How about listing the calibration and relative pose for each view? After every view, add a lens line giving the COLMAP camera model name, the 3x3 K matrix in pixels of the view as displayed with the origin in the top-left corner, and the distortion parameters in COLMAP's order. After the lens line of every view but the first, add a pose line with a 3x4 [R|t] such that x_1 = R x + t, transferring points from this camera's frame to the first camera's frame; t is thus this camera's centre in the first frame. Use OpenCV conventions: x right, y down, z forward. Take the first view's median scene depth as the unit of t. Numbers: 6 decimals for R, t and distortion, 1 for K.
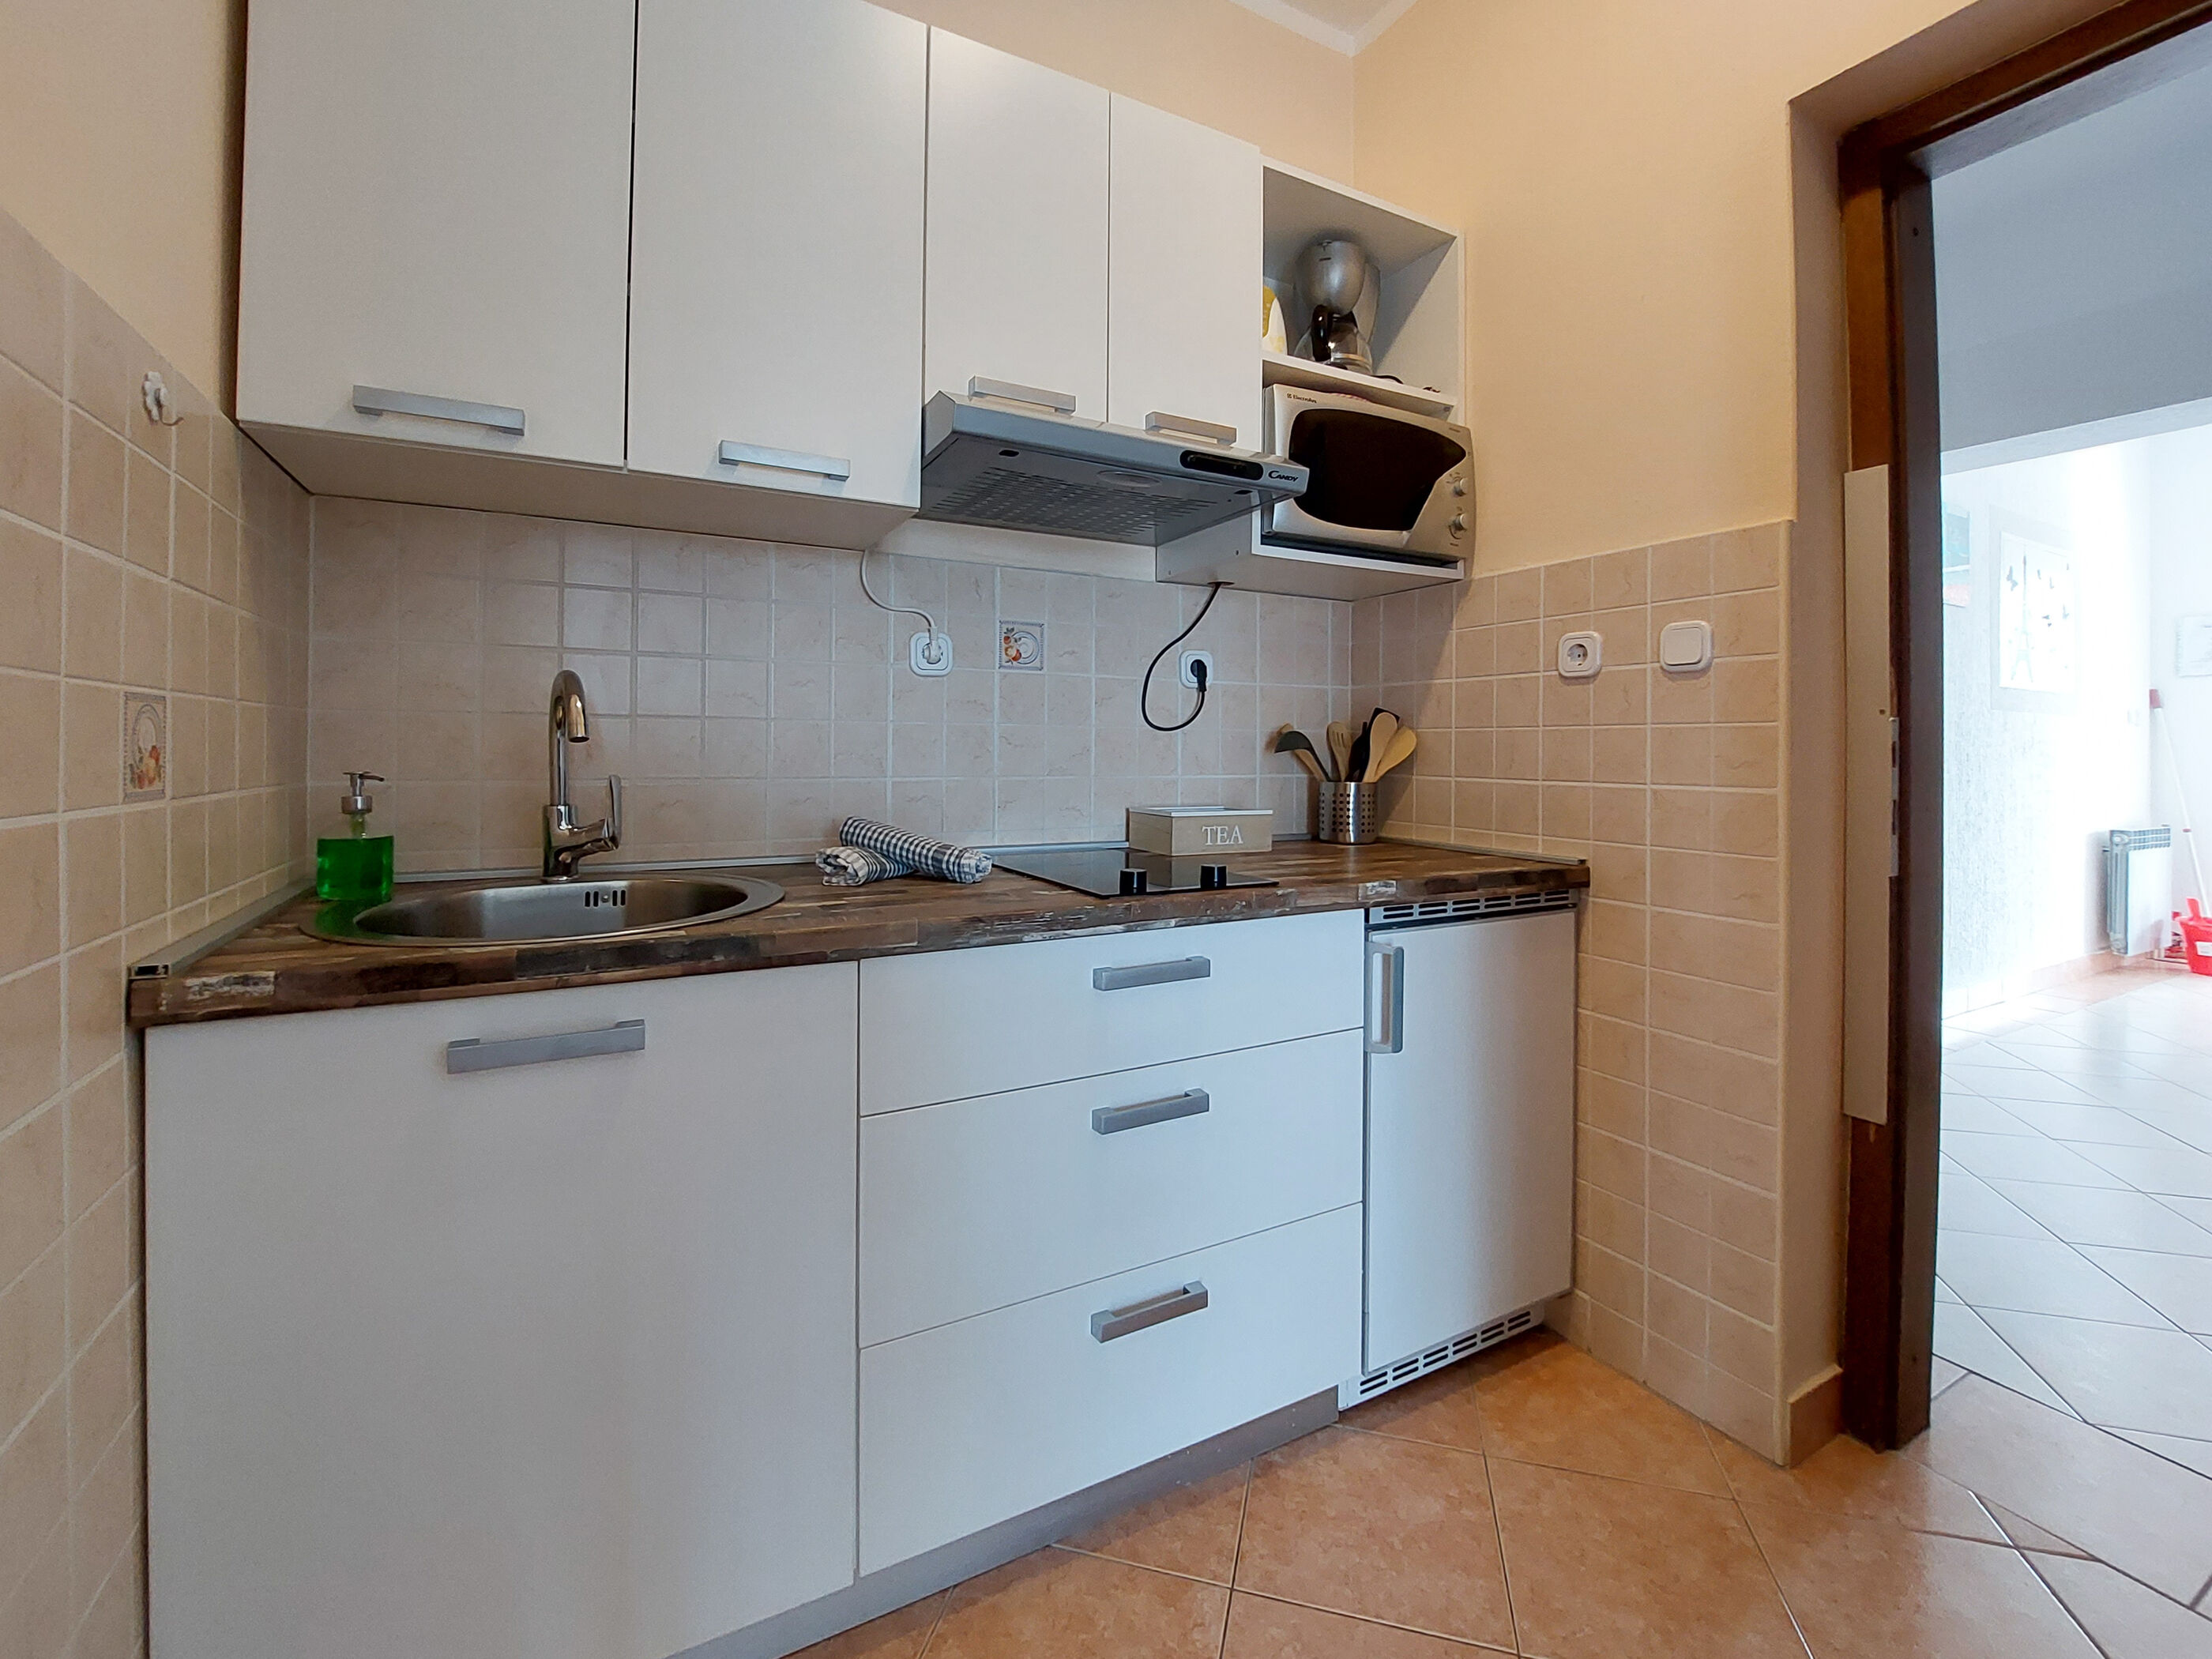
lens RADIAL K [[952.1, 0, 1106.2], [0, 952.1, 748.6], [0, 0, 1]] dist [-0.009006, -0.000093]
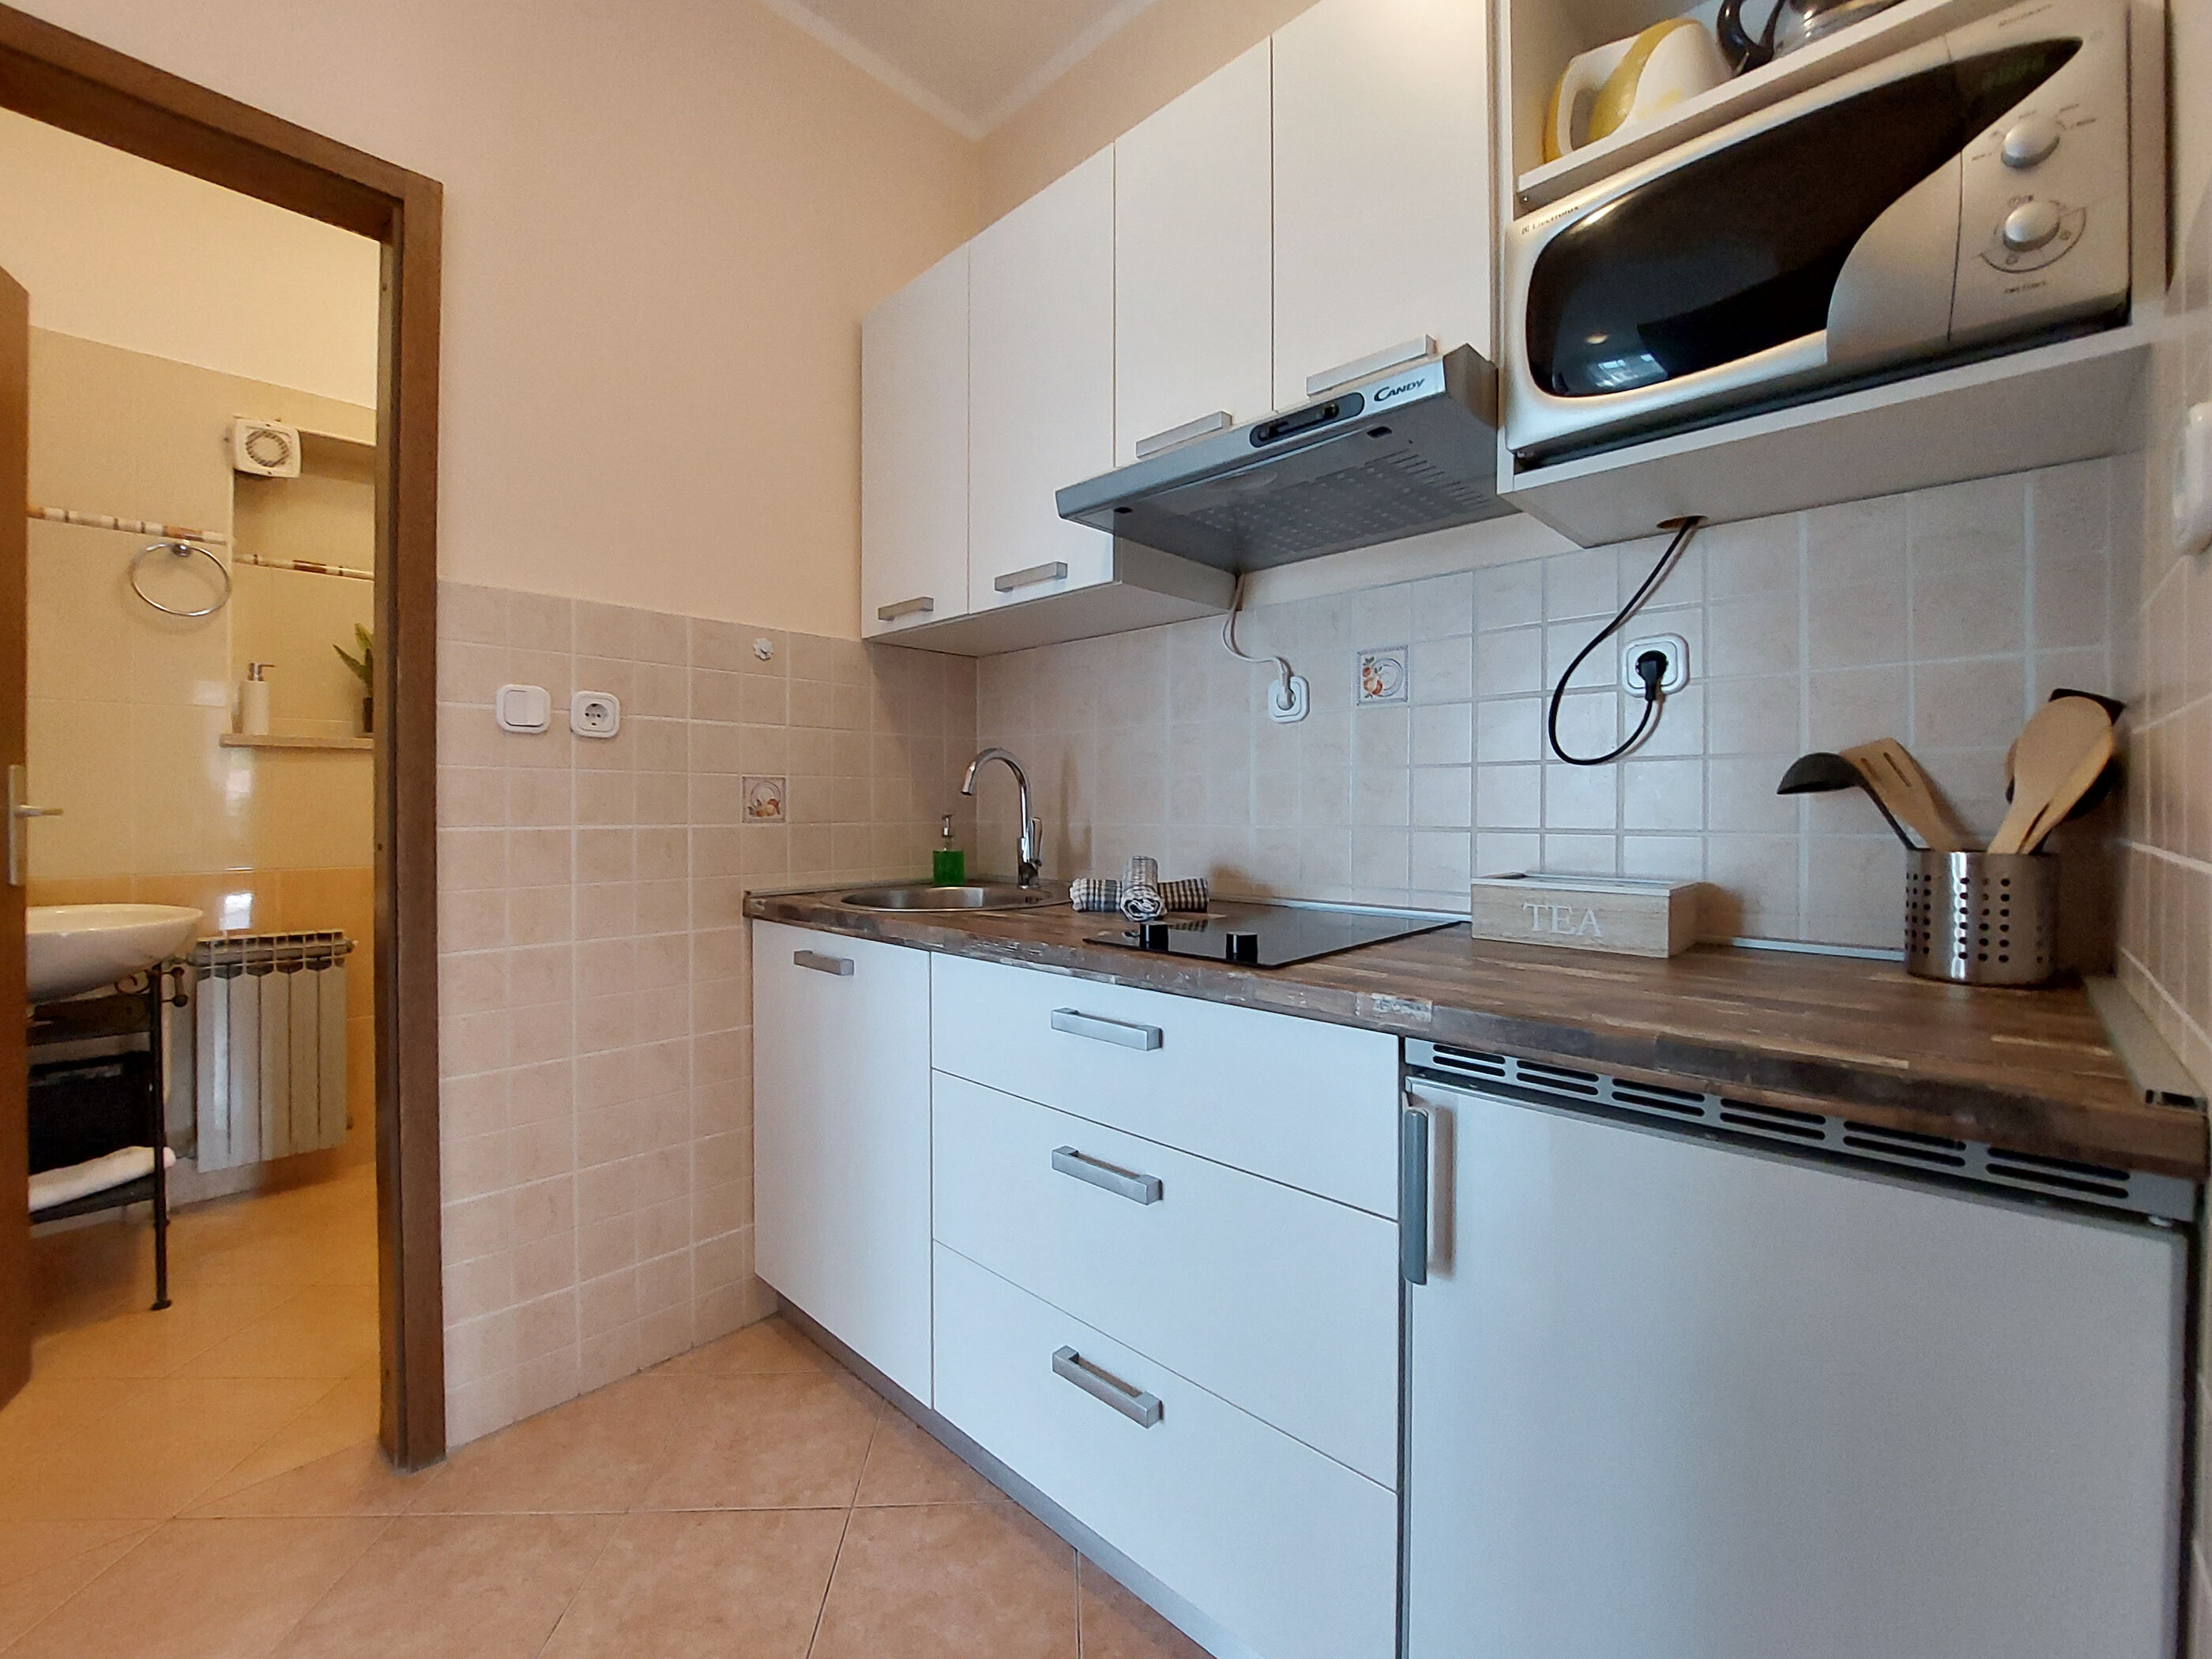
lens RADIAL K [[911.0, 0, 1050.9], [0, 911.0, 813.4], [0, 0, 1]] dist [-0.016382, -0.000507]
pose [[0.286354, 0.000253, -0.958124, 0.743124], [0.003592, 0.999993, 0.001337, 0.017773], [0.958117, -0.003825, 0.286351, 0.574544]]
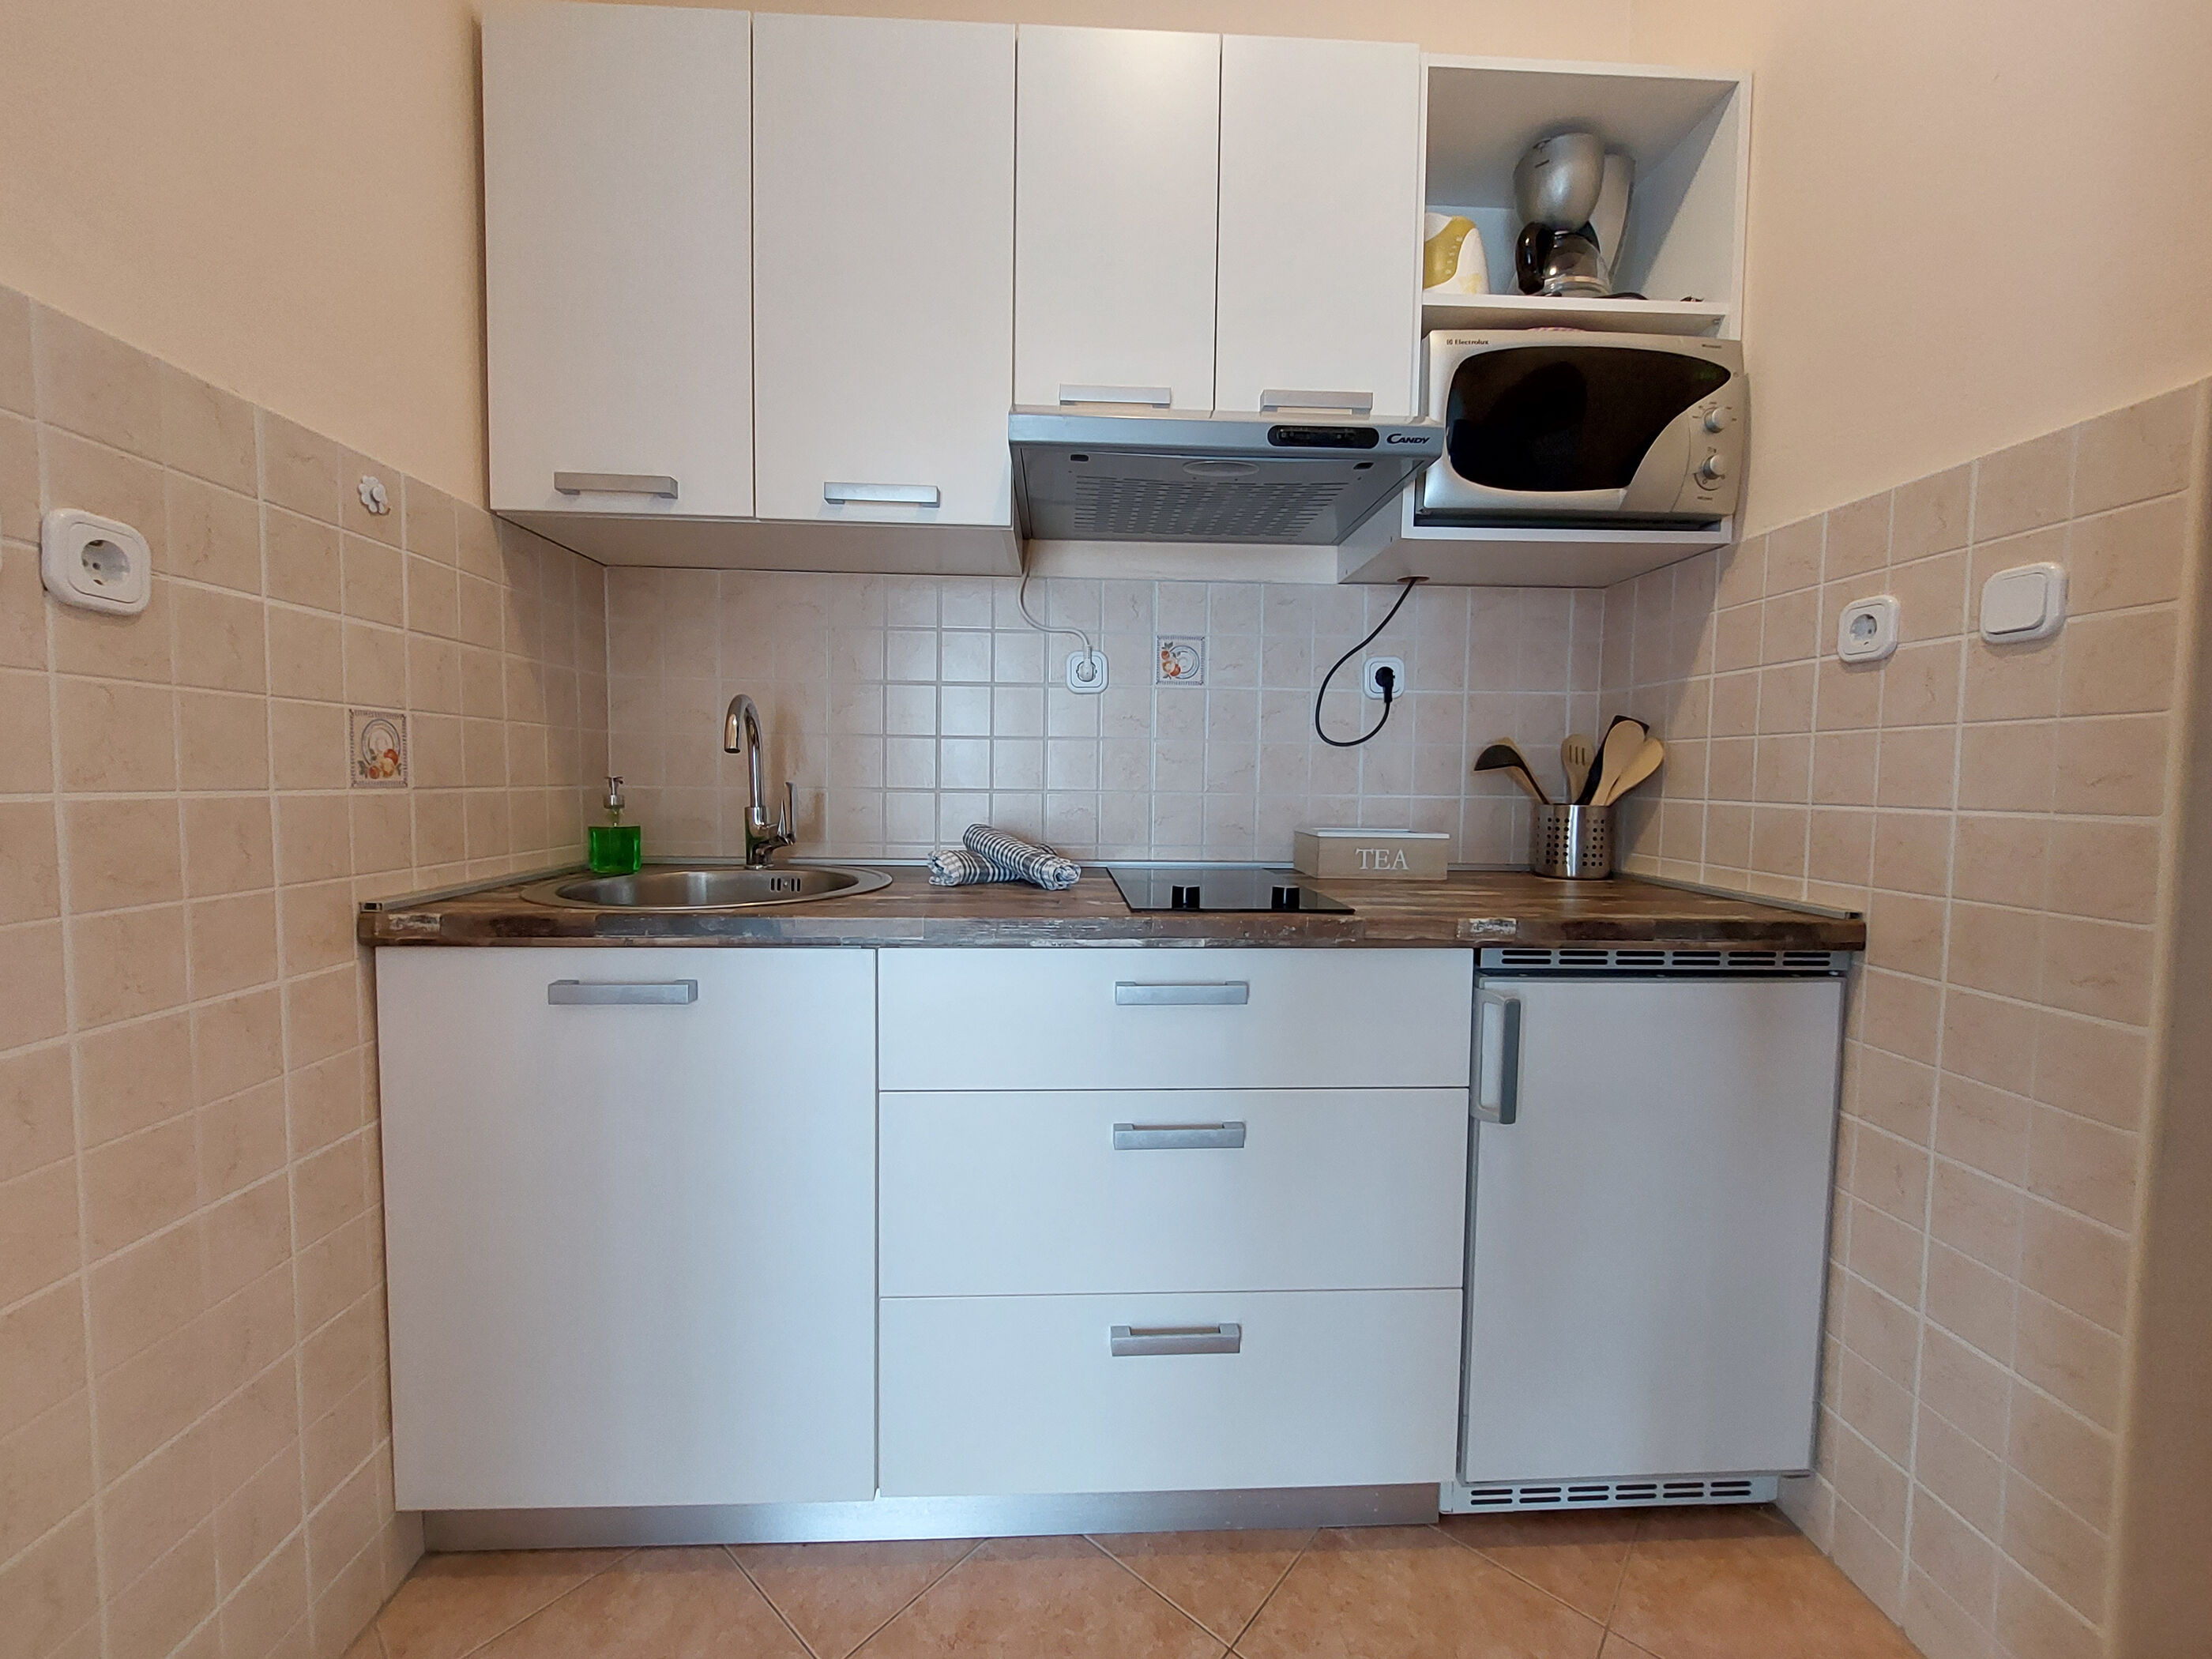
lens RADIAL K [[896.2, 0, 1106.0], [0, 896.2, 829.5], [0, 0, 1]] dist [-0.001089, -0.000429]
pose [[0.901506, 0.029978, -0.431728, 0.300542], [-0.006376, 0.998410, 0.056013, 0.019695], [0.432720, -0.047743, 0.900263, 0.144126]]
